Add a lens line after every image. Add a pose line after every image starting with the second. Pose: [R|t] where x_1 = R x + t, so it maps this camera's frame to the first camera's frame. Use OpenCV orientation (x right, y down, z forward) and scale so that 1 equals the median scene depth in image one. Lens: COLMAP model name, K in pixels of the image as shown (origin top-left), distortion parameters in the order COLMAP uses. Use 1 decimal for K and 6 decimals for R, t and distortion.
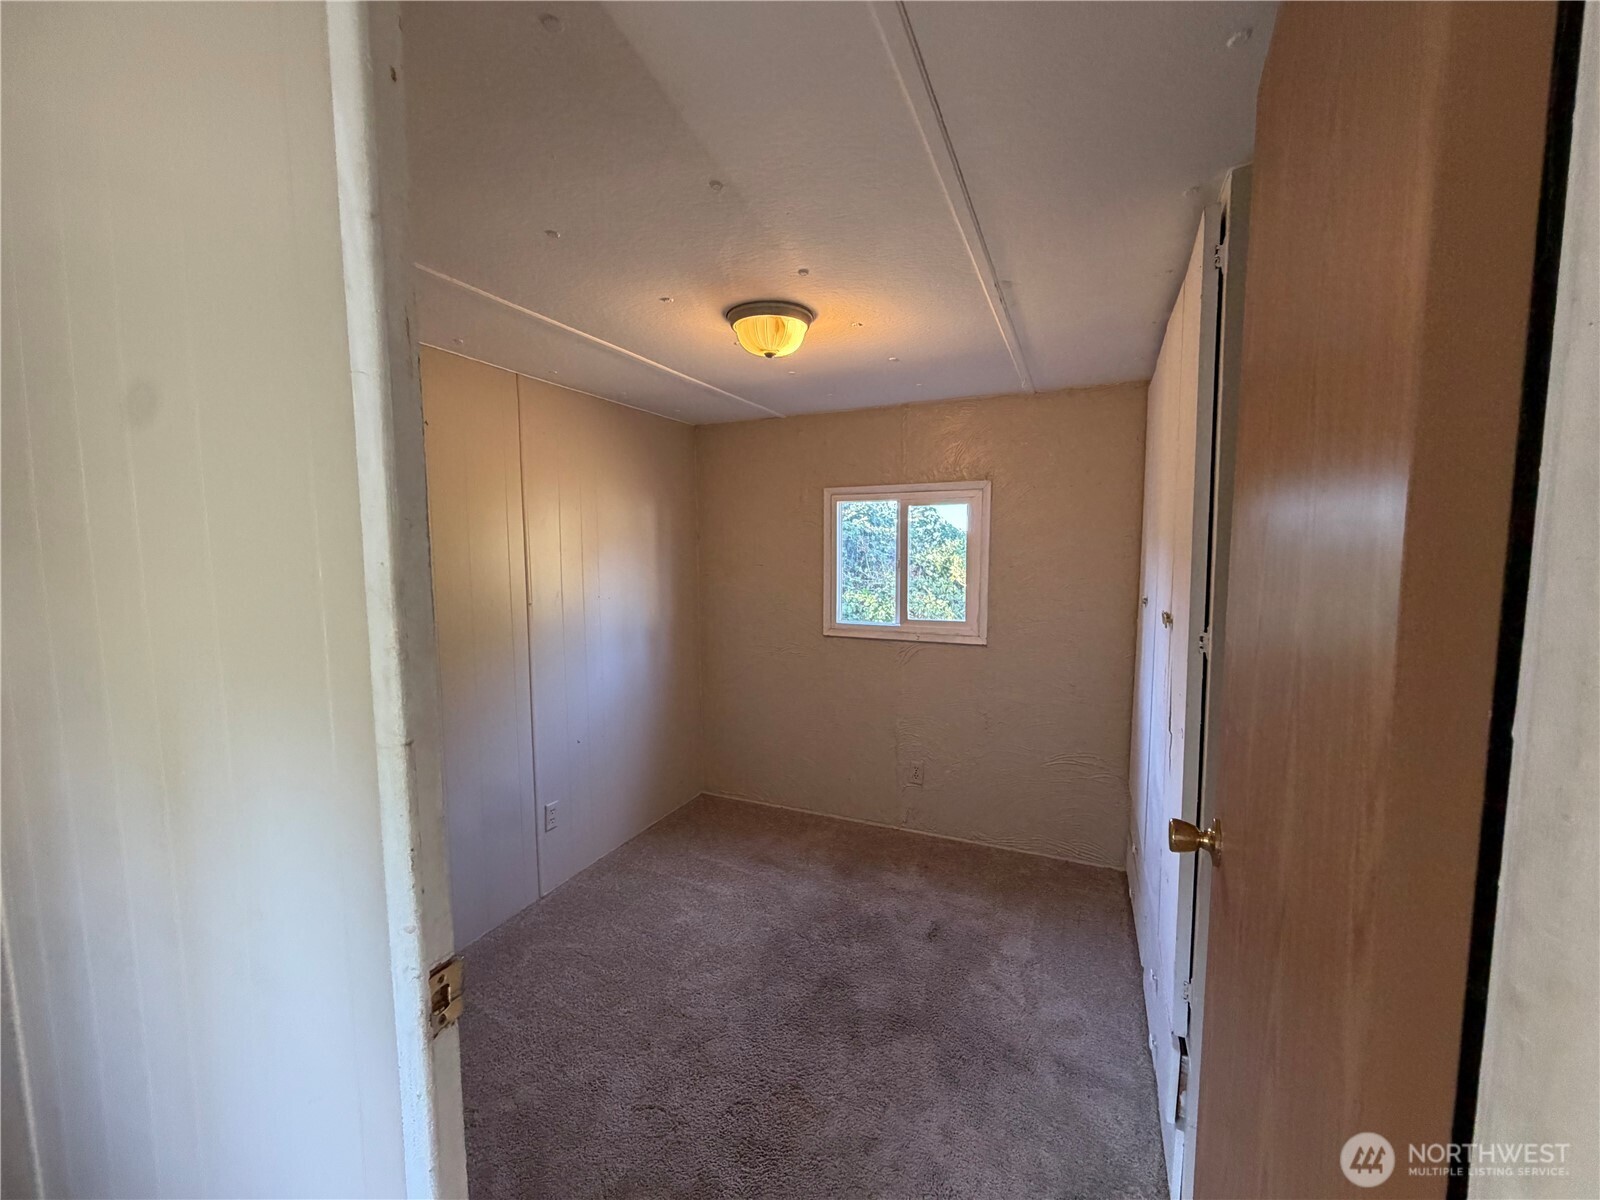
lens RADIAL K [[637.8, 0, 794.3], [0, 637.8, 600.8], [0, 0, 1]] dist [-0.001272, 0.000092]
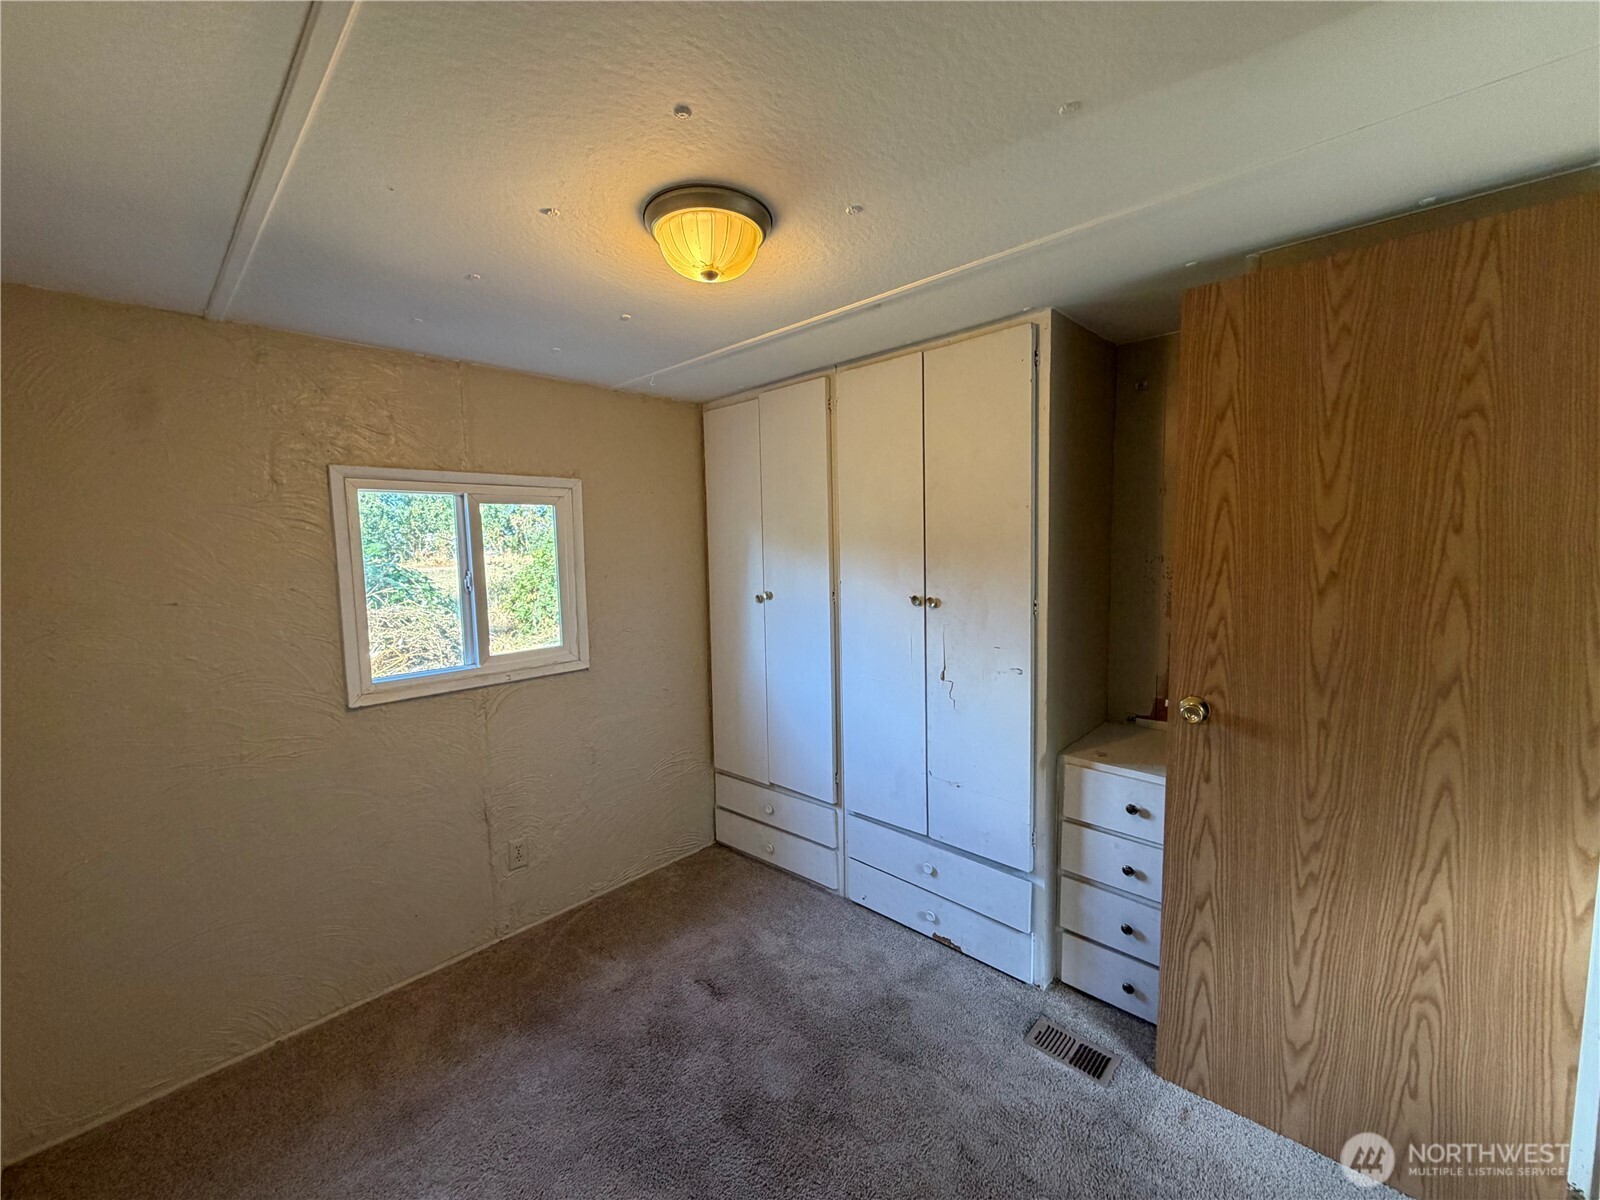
lens RADIAL K [[637.8, 0, 794.3], [0, 637.8, 600.8], [0, 0, 1]] dist [-0.001272, 0.000092]
pose [[0.326415, -0.088197, 0.941103, -0.434797], [0.106588, 0.992721, 0.056066, -0.042427], [-0.939198, 0.082010, 0.333440, 0.454039]]
